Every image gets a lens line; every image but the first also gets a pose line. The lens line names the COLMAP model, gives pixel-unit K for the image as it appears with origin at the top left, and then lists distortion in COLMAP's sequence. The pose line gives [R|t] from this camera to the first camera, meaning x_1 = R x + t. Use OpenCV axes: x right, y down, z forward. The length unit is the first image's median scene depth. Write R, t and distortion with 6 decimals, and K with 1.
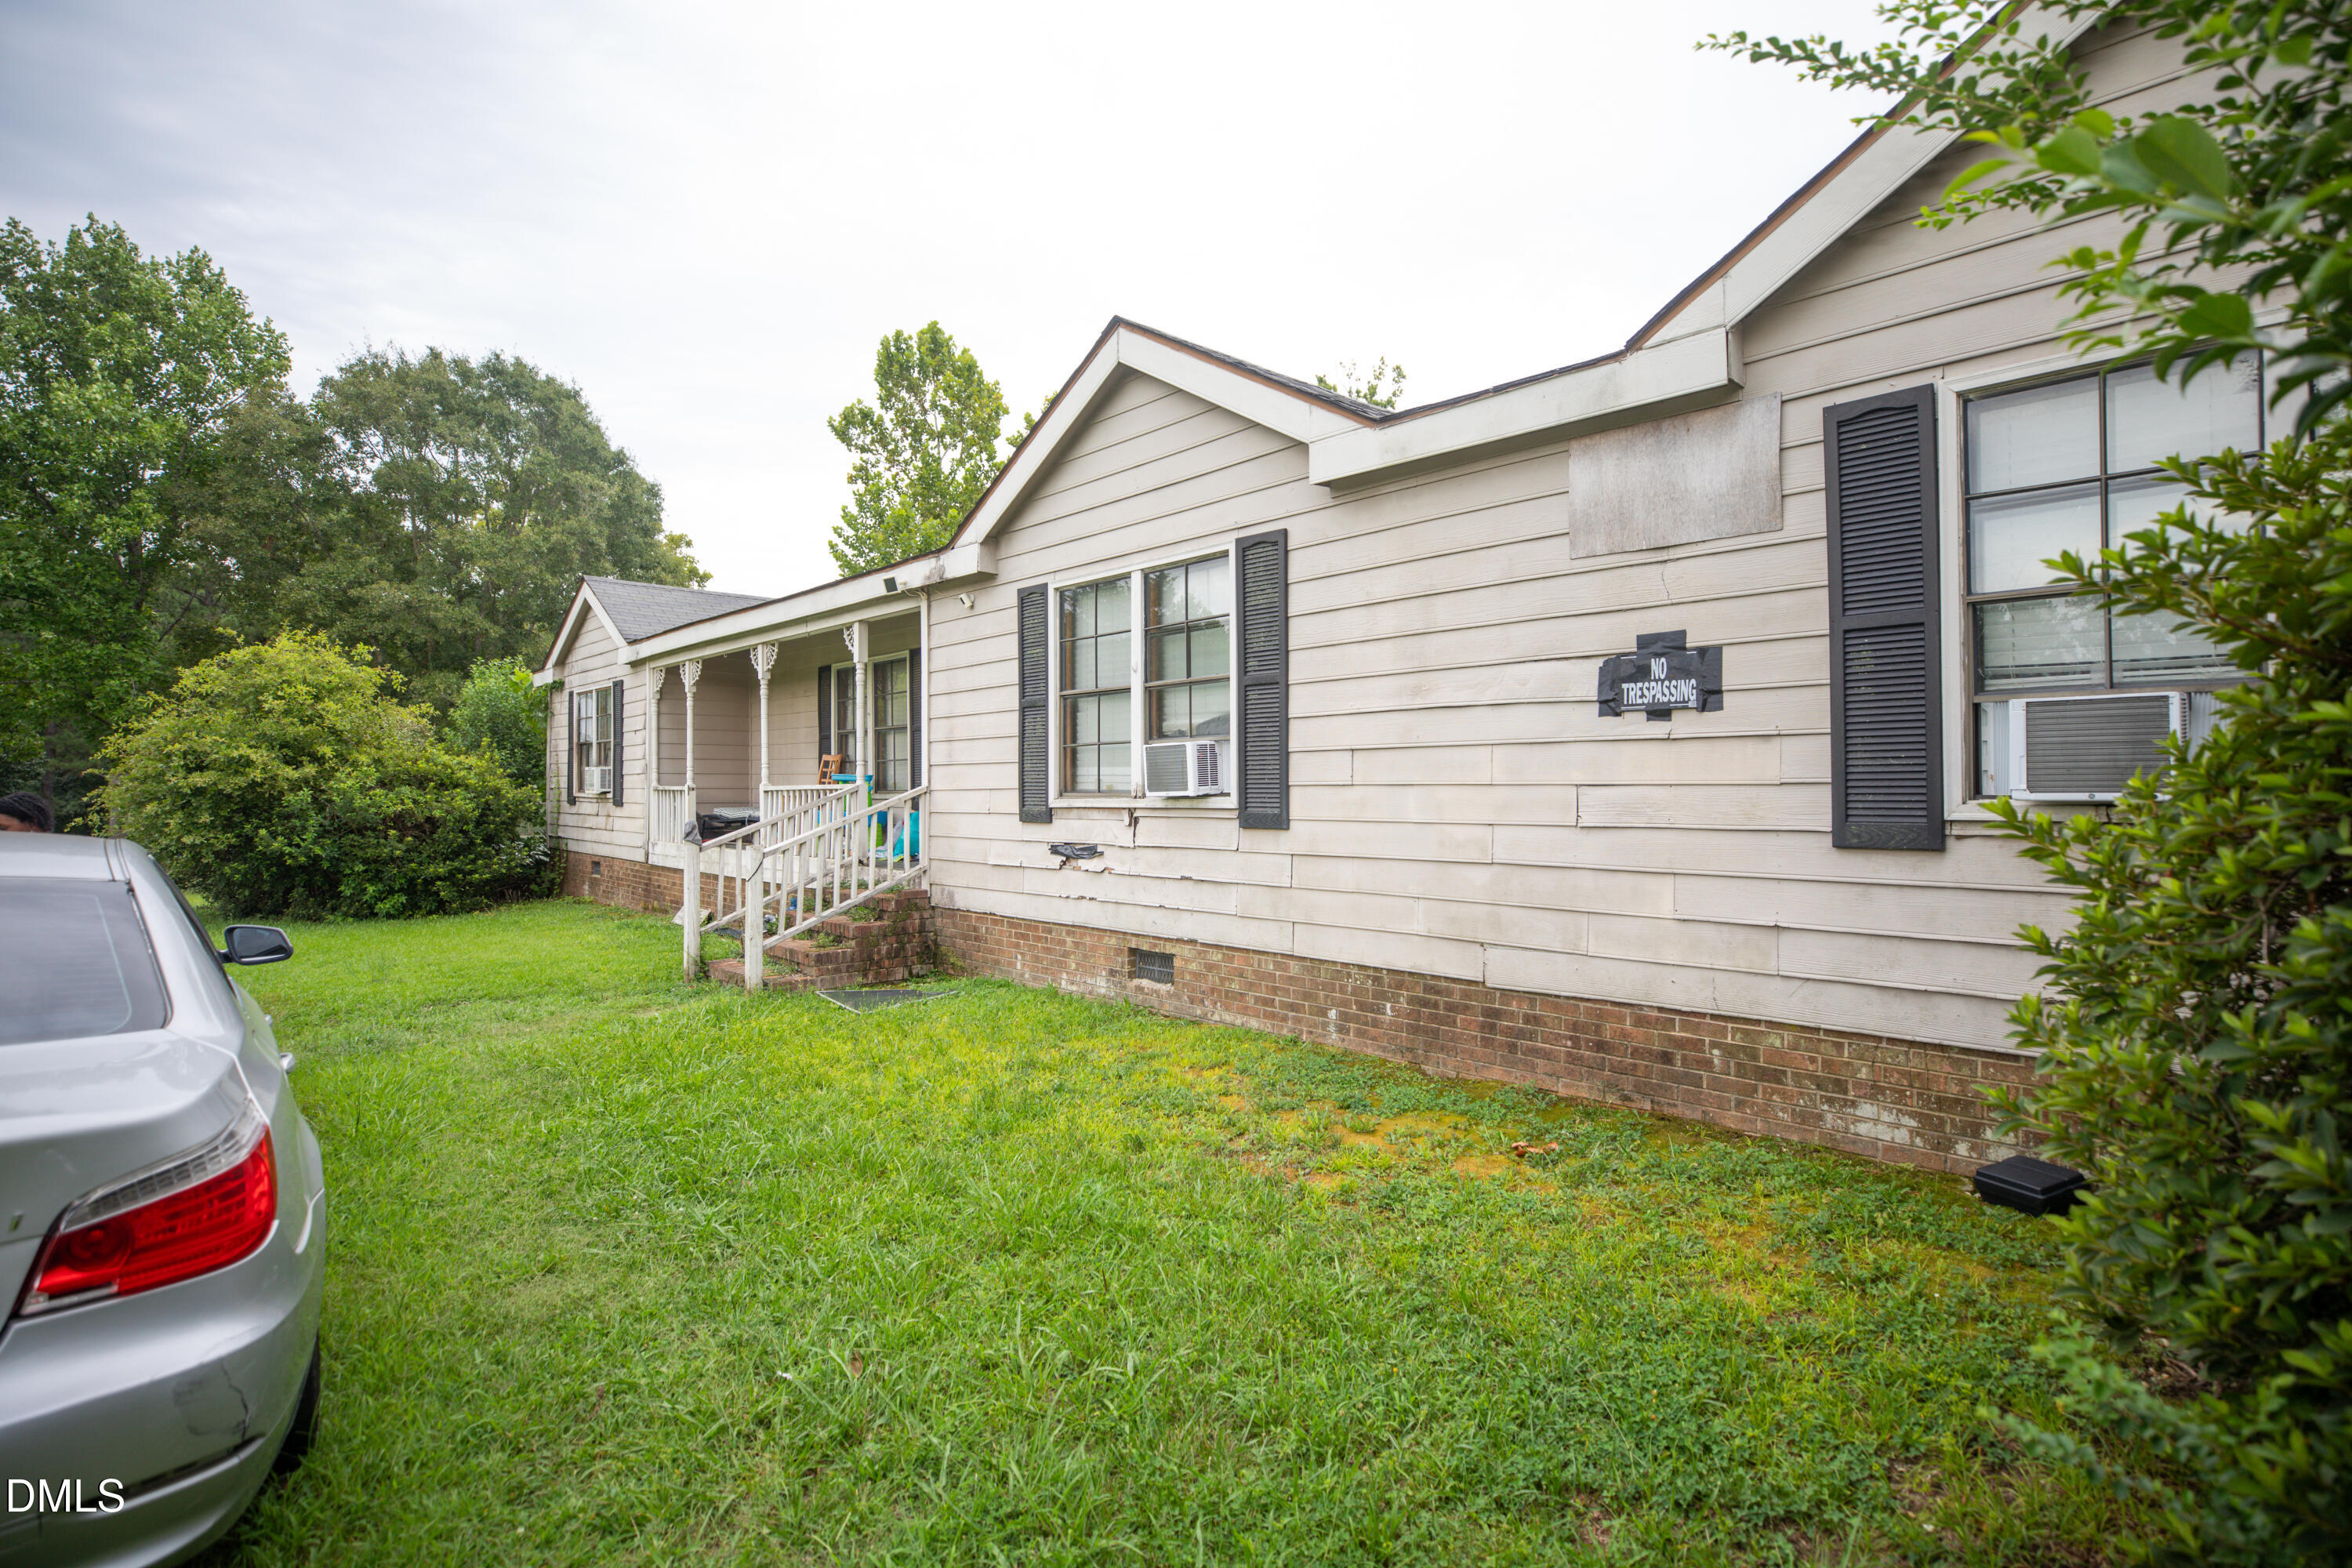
lens RADIAL K [[1185.6, 0, 1176.0], [0, 1185.6, 784.0], [0, 0, 1]] dist [-0.009837, 0.000301]
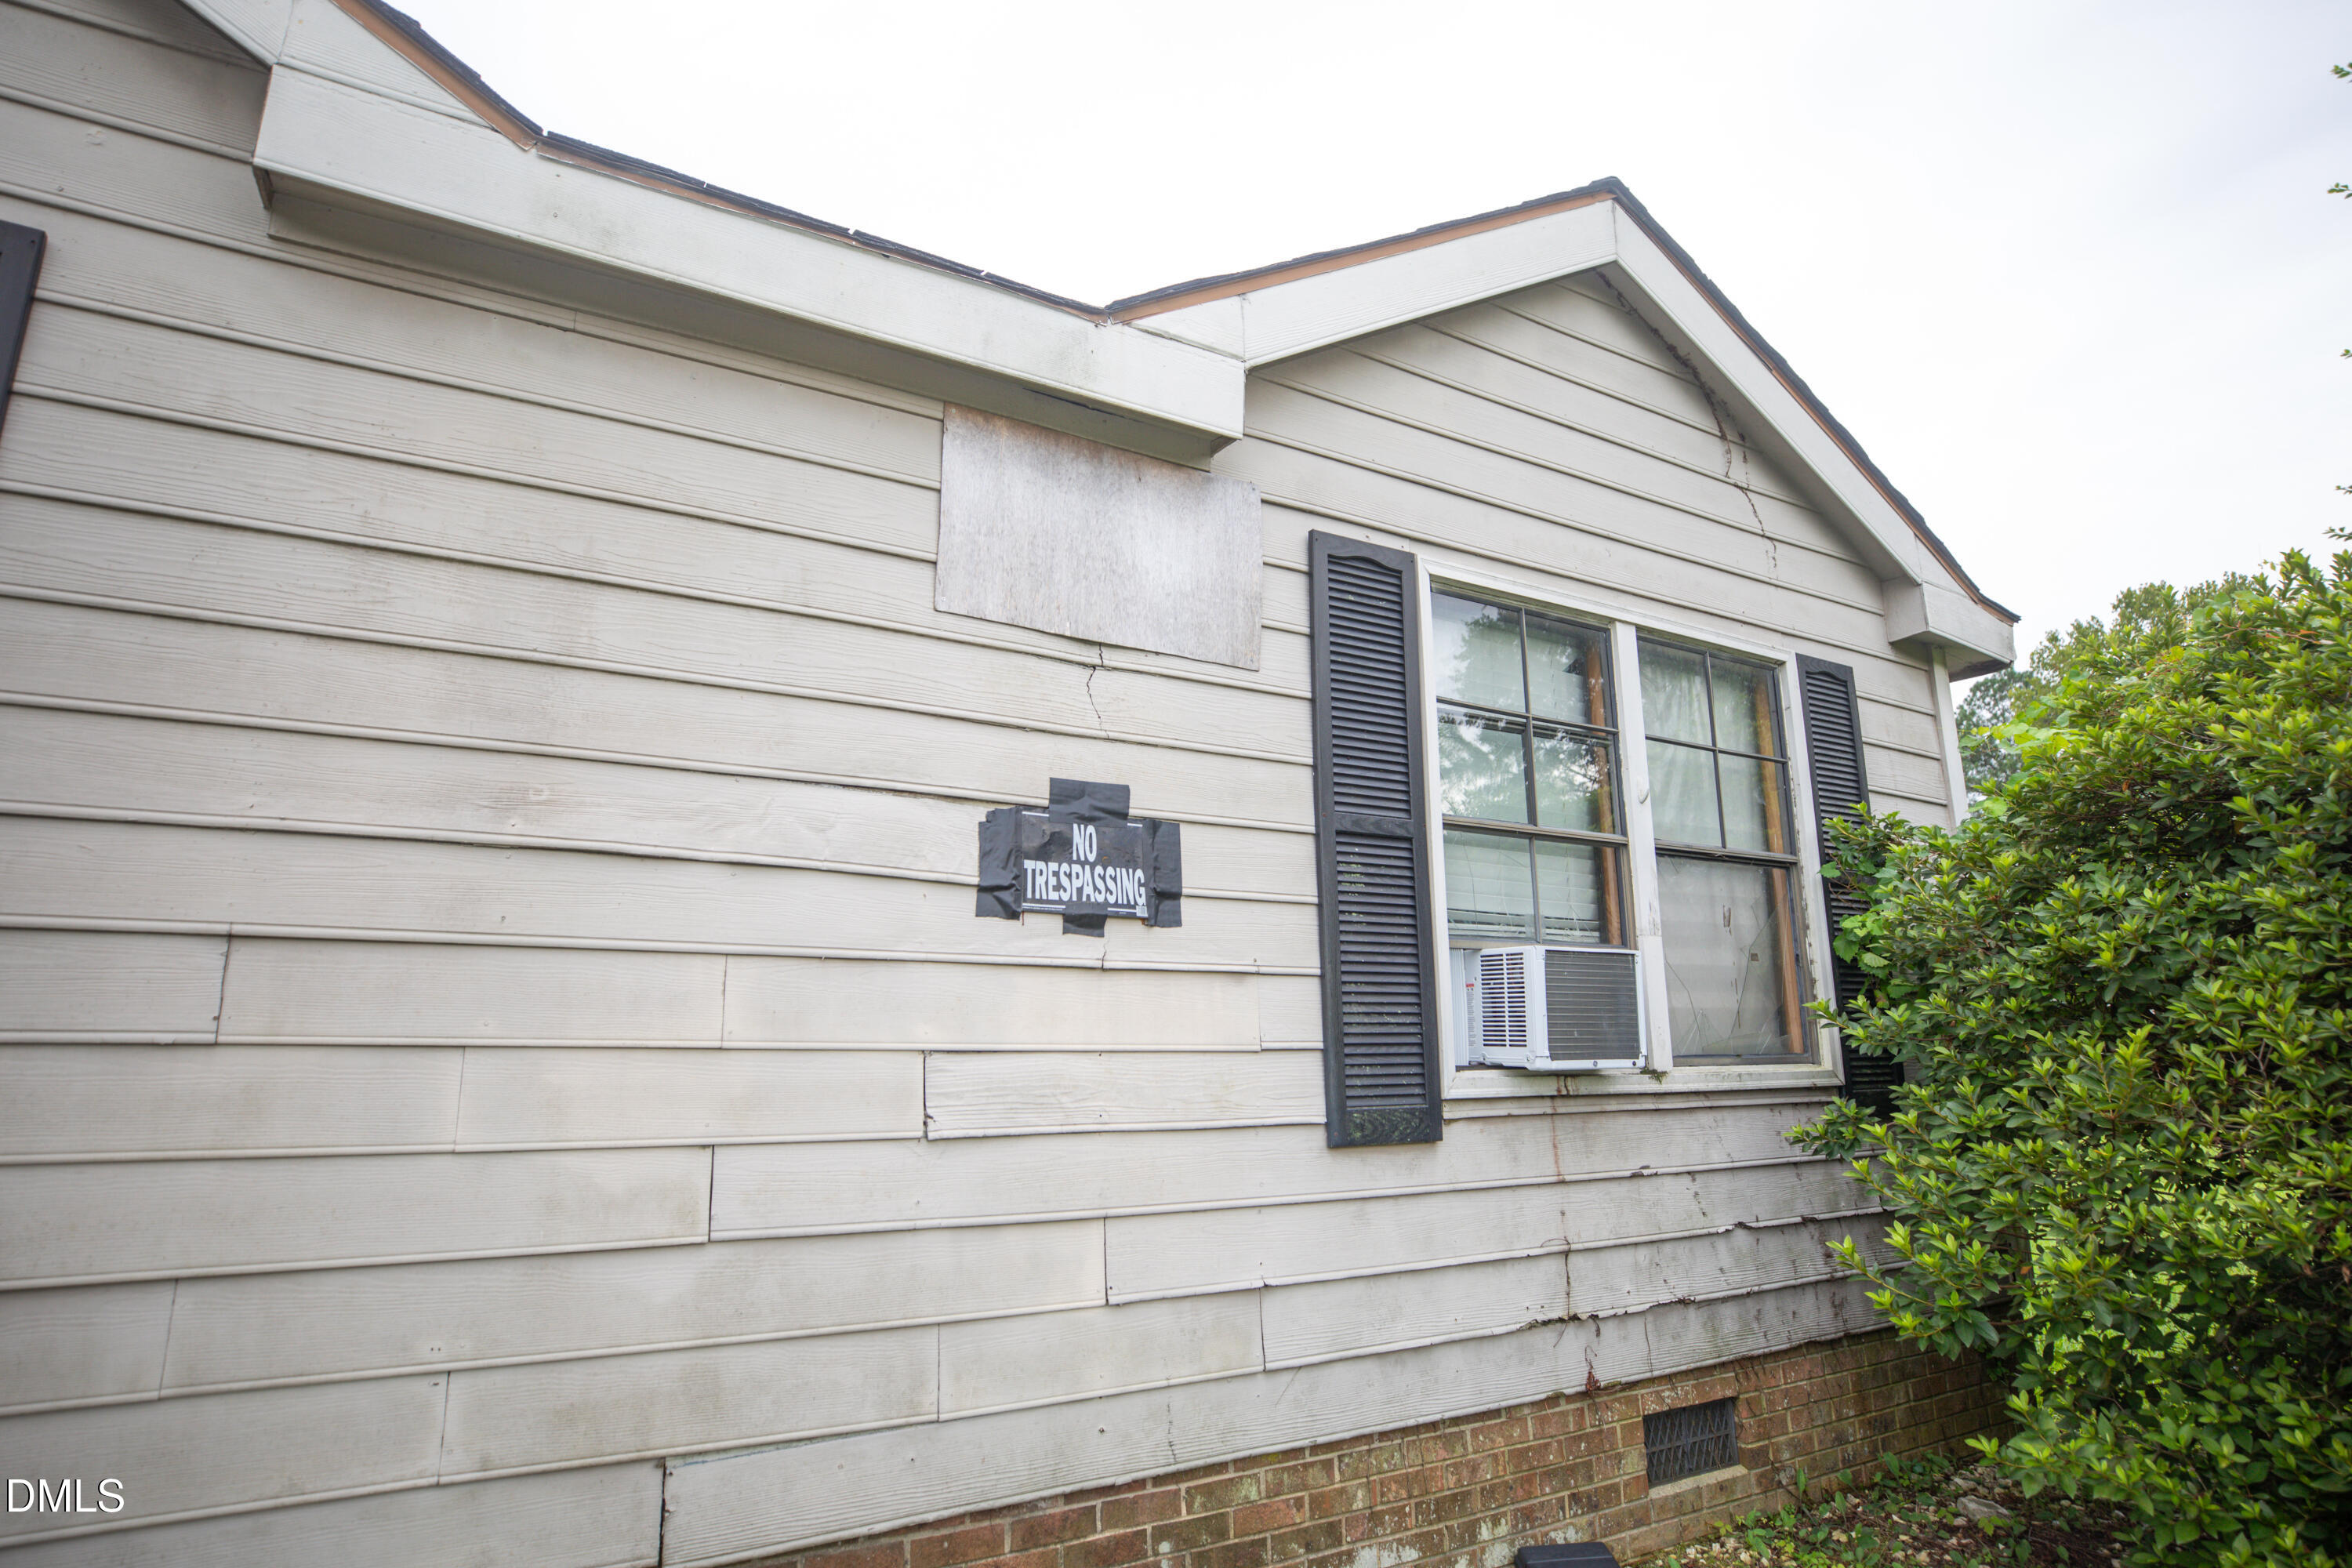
lens RADIAL K [[1273.7, 0, 1176.0], [0, 1273.7, 784.0], [0, 0, 1]] dist [-0.028378, -0.000499]
pose [[0.210885, 0.219435, 0.952563, -0.176894], [0.008453, 0.974032, -0.226253, 0.014115], [-0.977474, 0.055765, 0.203554, 0.854622]]
